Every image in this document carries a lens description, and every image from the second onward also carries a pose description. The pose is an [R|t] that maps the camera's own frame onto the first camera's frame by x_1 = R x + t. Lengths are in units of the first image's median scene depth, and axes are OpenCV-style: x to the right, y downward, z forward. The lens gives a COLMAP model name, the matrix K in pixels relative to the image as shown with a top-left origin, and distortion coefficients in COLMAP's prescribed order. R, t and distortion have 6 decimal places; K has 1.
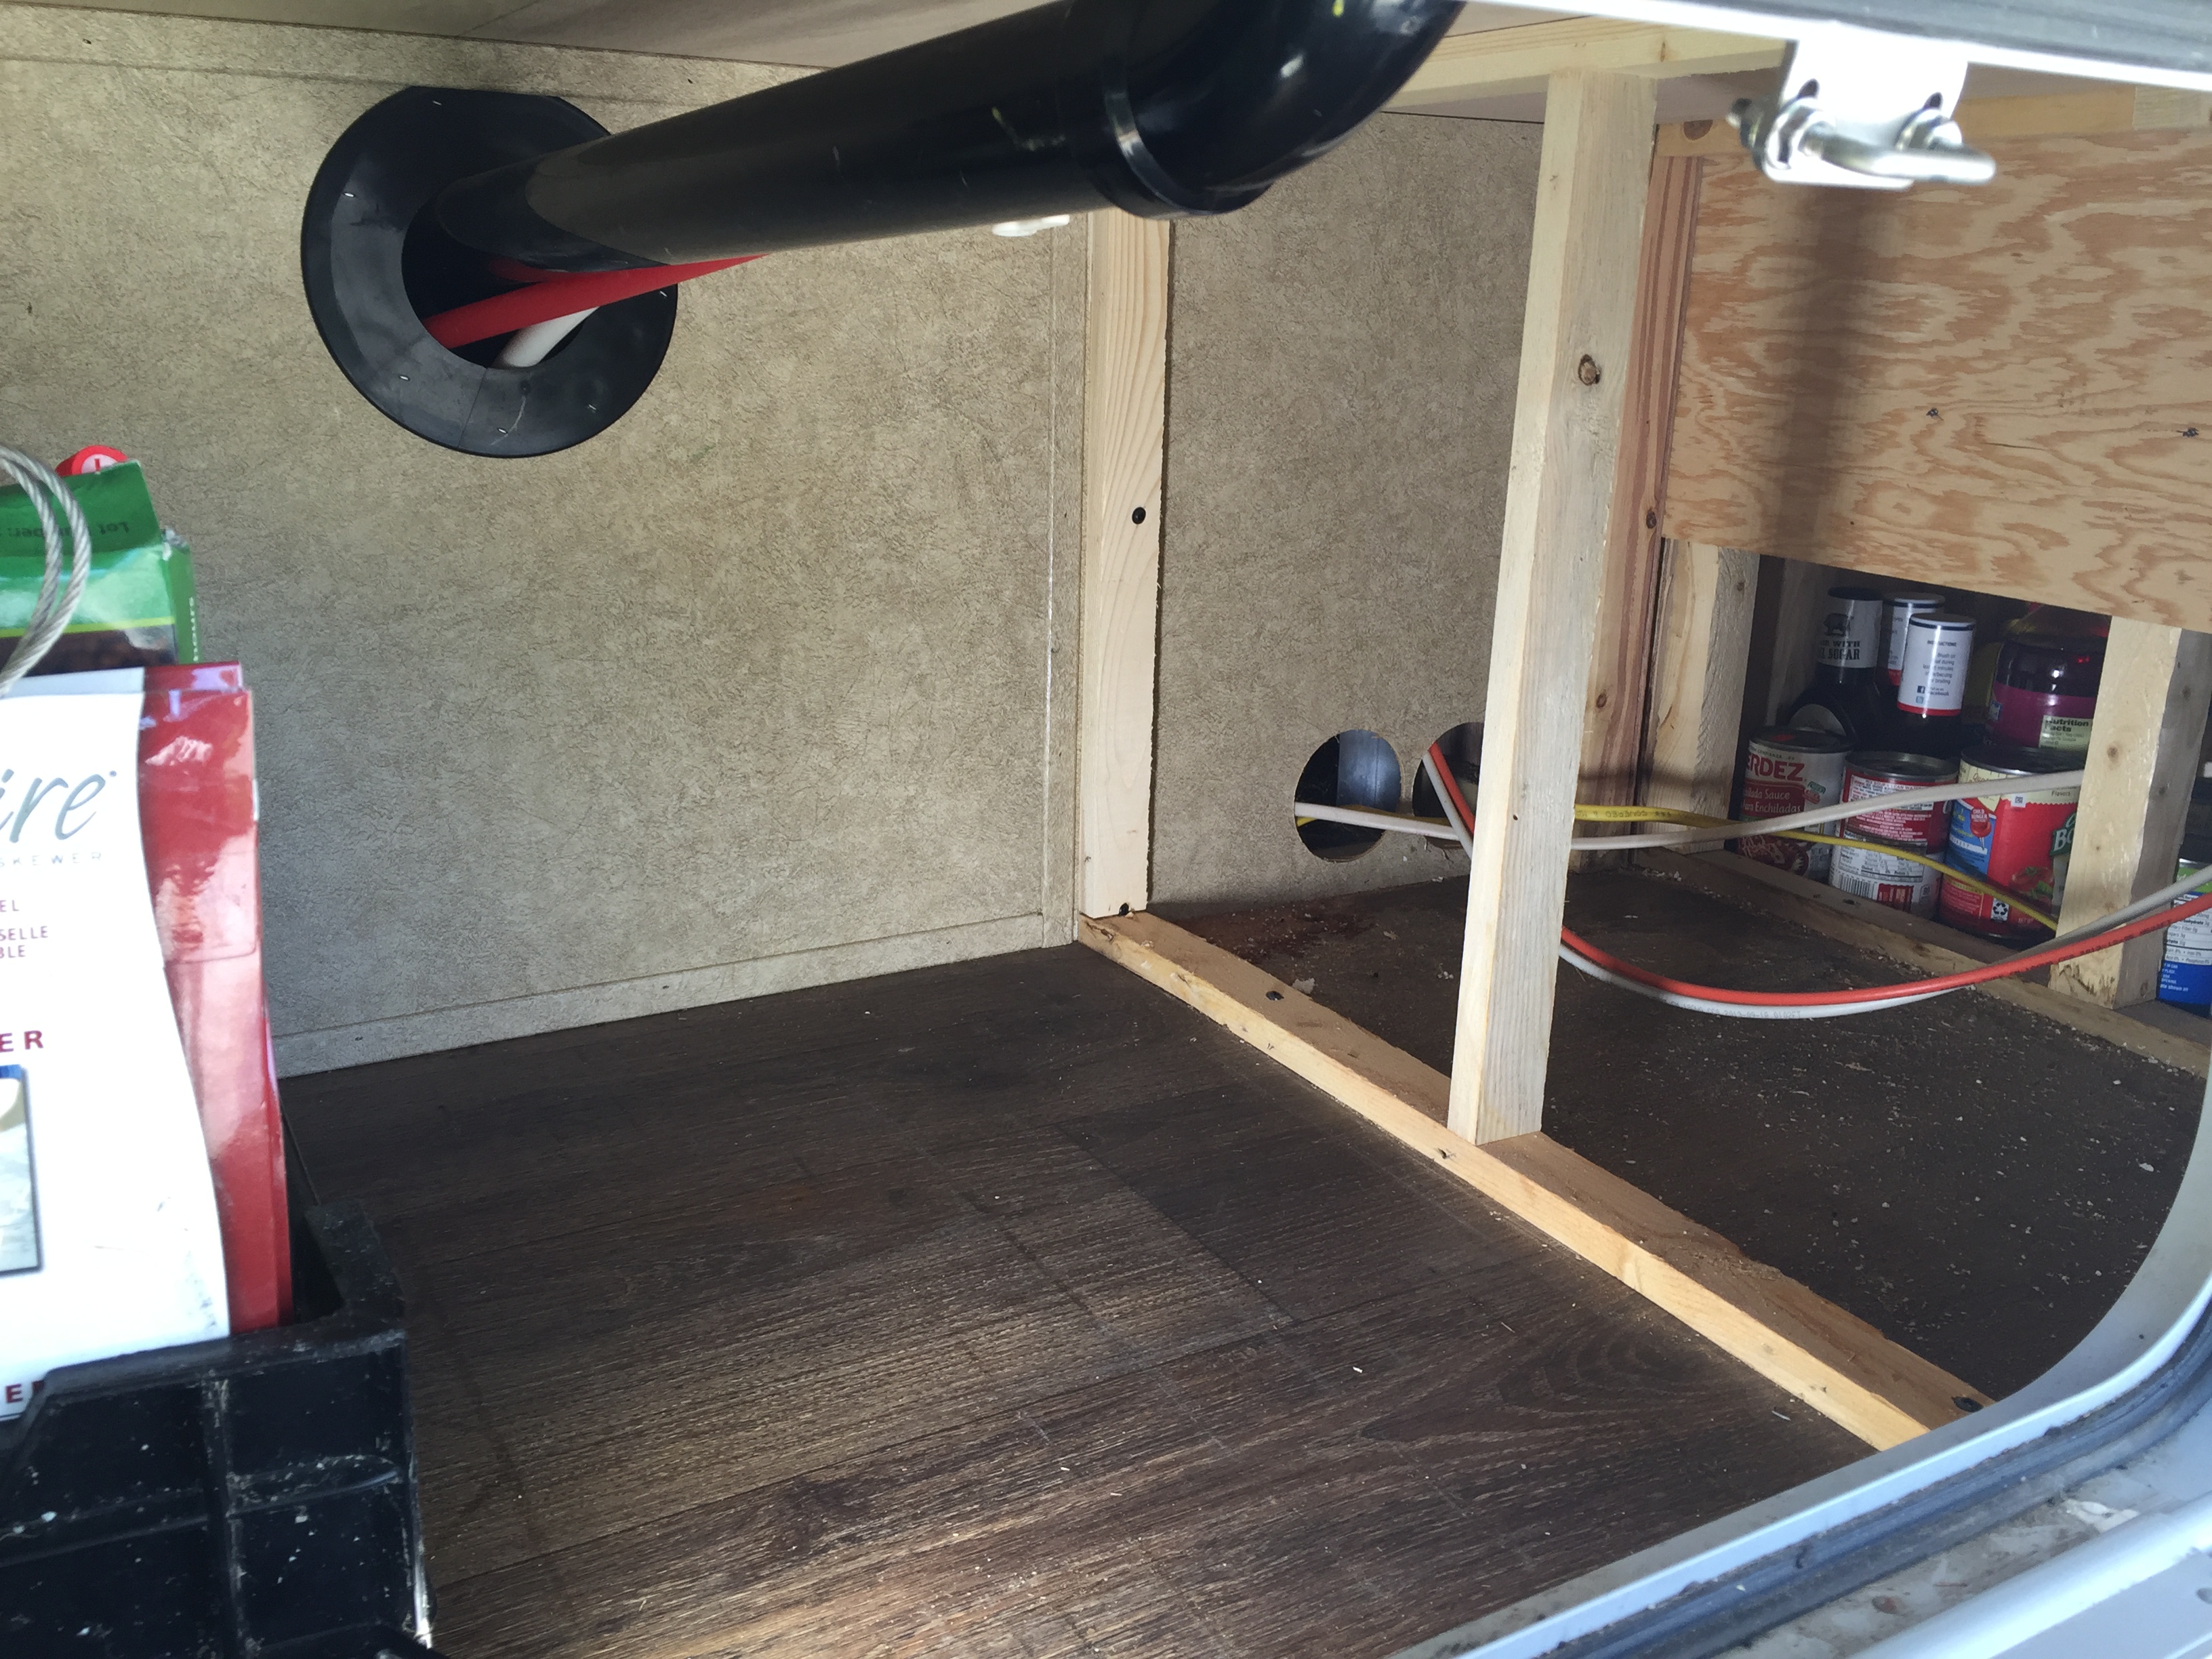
lens RADIAL K [[1897.4, 0, 1109.5], [0, 1897.4, 823.1], [0, 0, 1]] dist [0.074649, -0.089691]
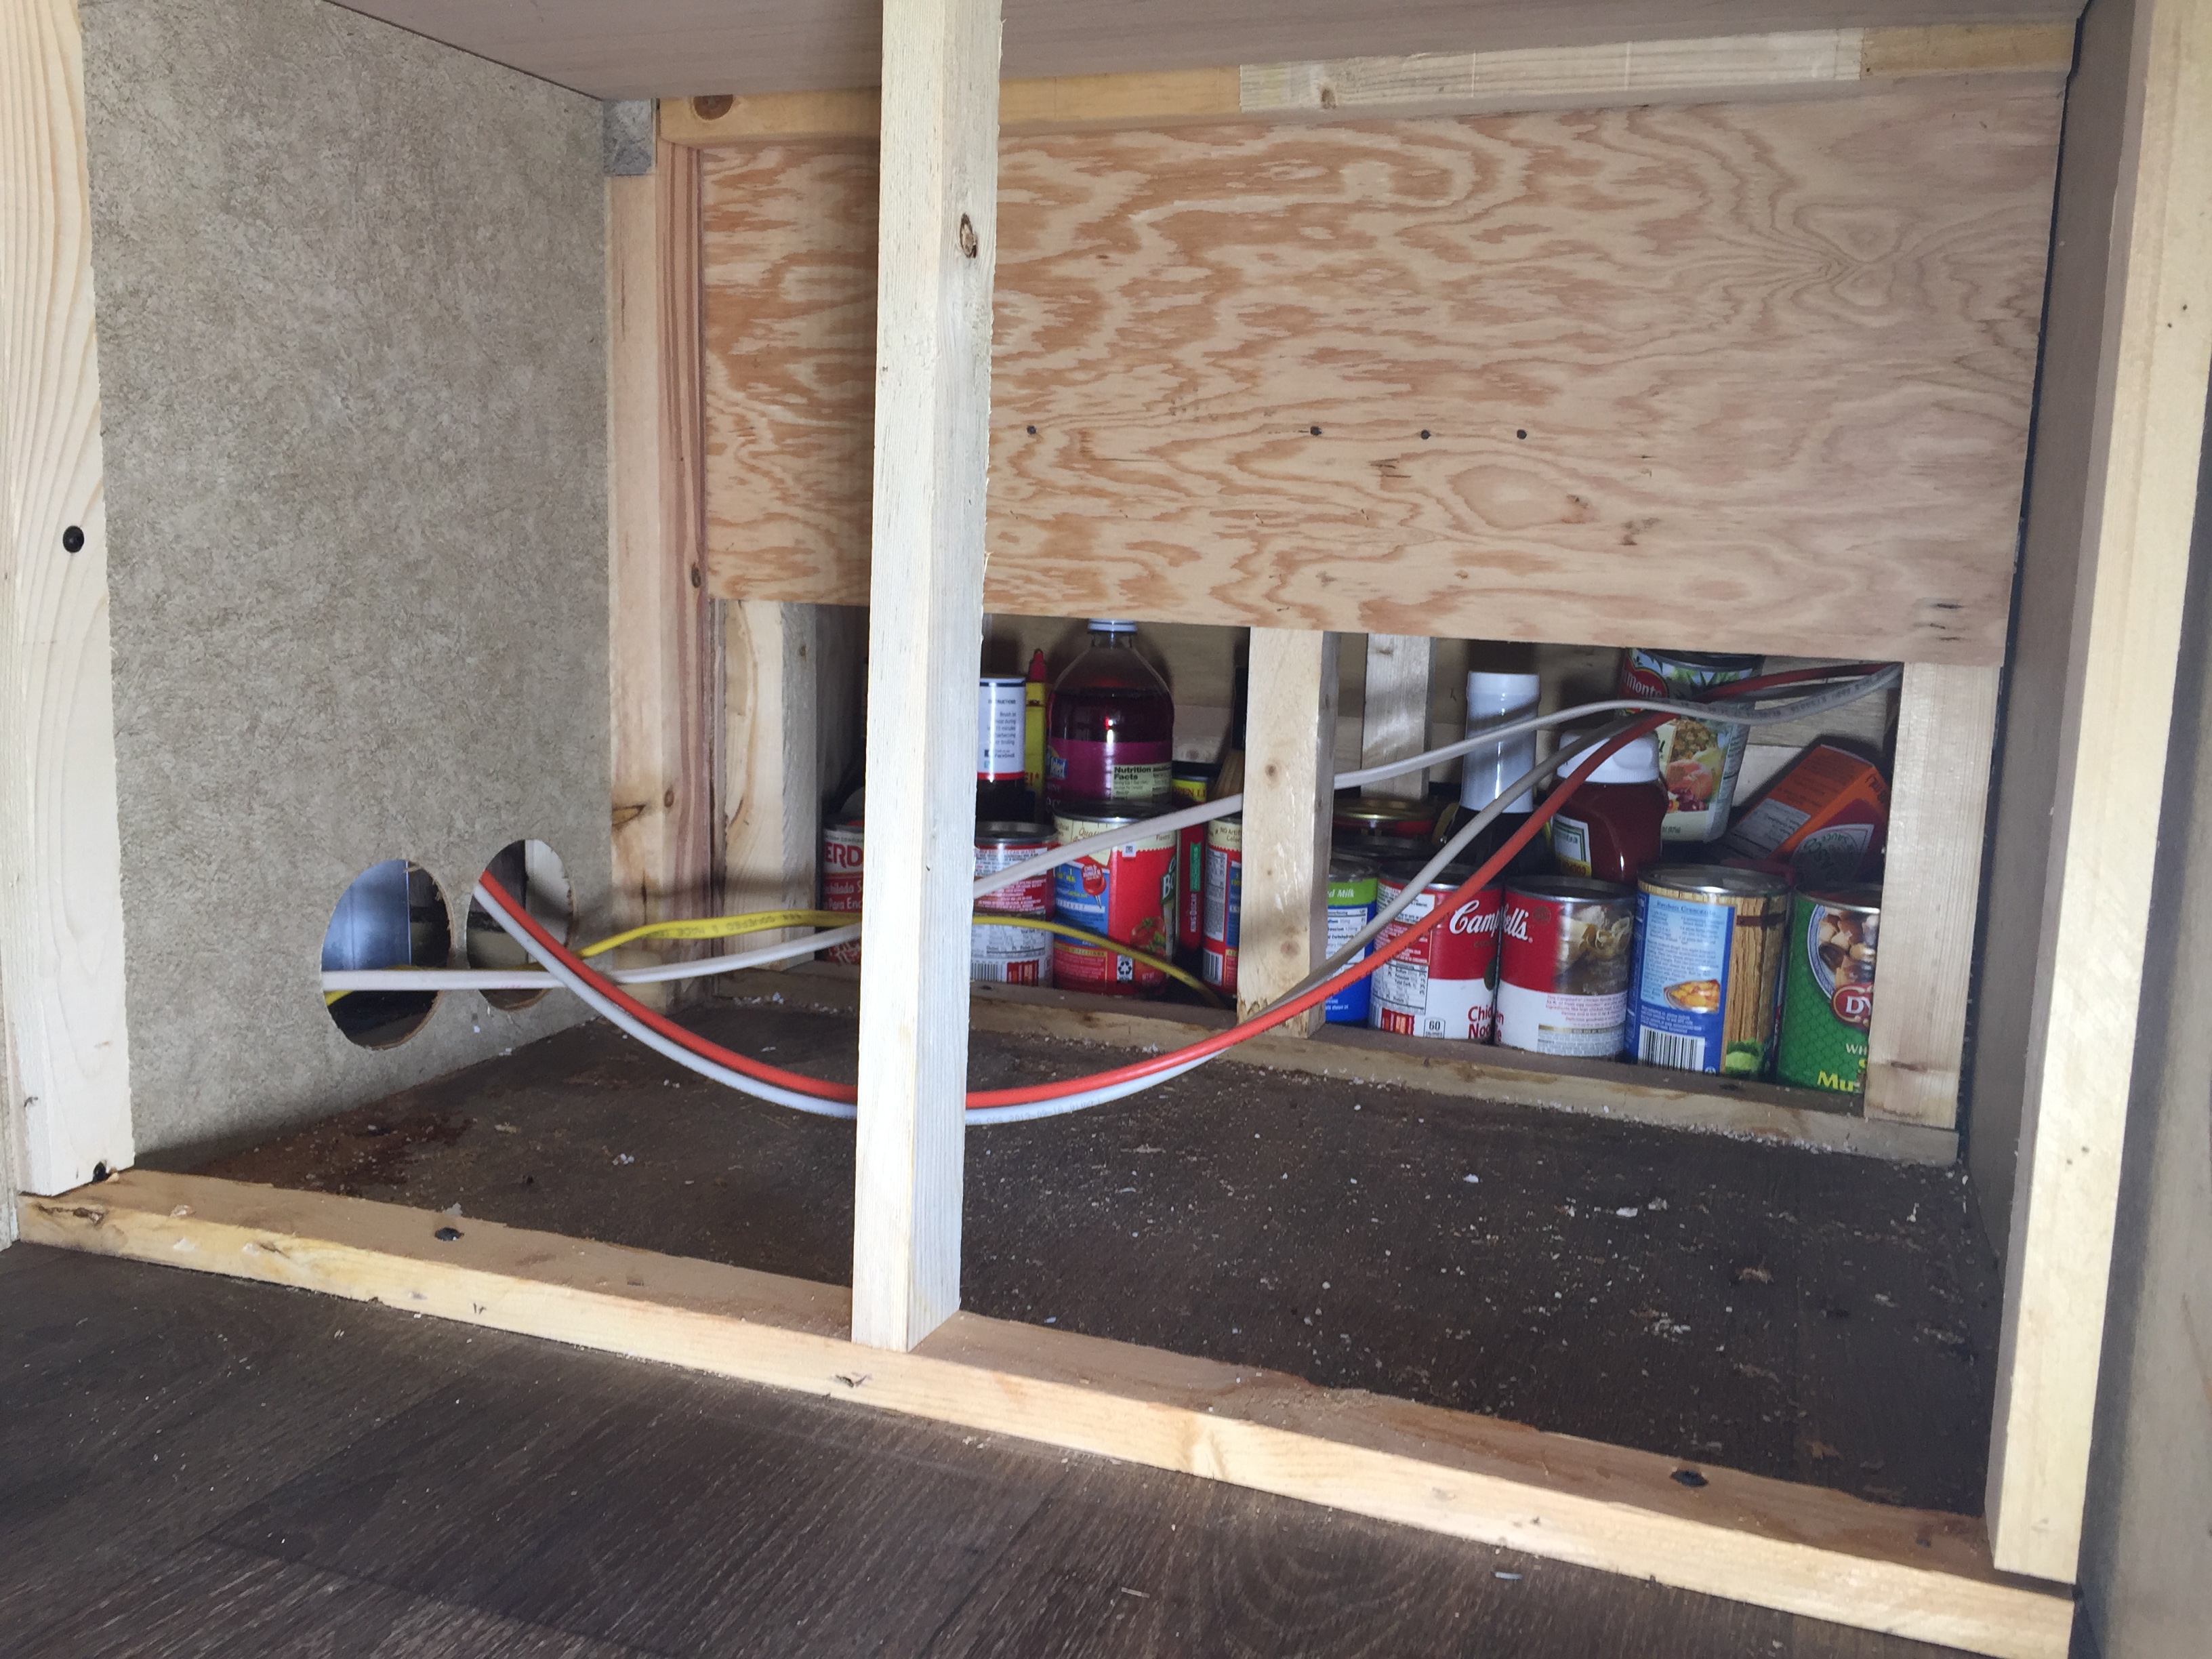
lens RADIAL K [[1897.4, 0, 1108.3], [0, 1897.4, 819.9], [0, 0, 1]] dist [0.074649, -0.089691]
pose [[0.767297, -0.099276, 0.633561, -0.188488], [0.167835, 0.984598, -0.048980, 0.026858], [-0.618940, 0.143916, 0.772141, 0.427117]]
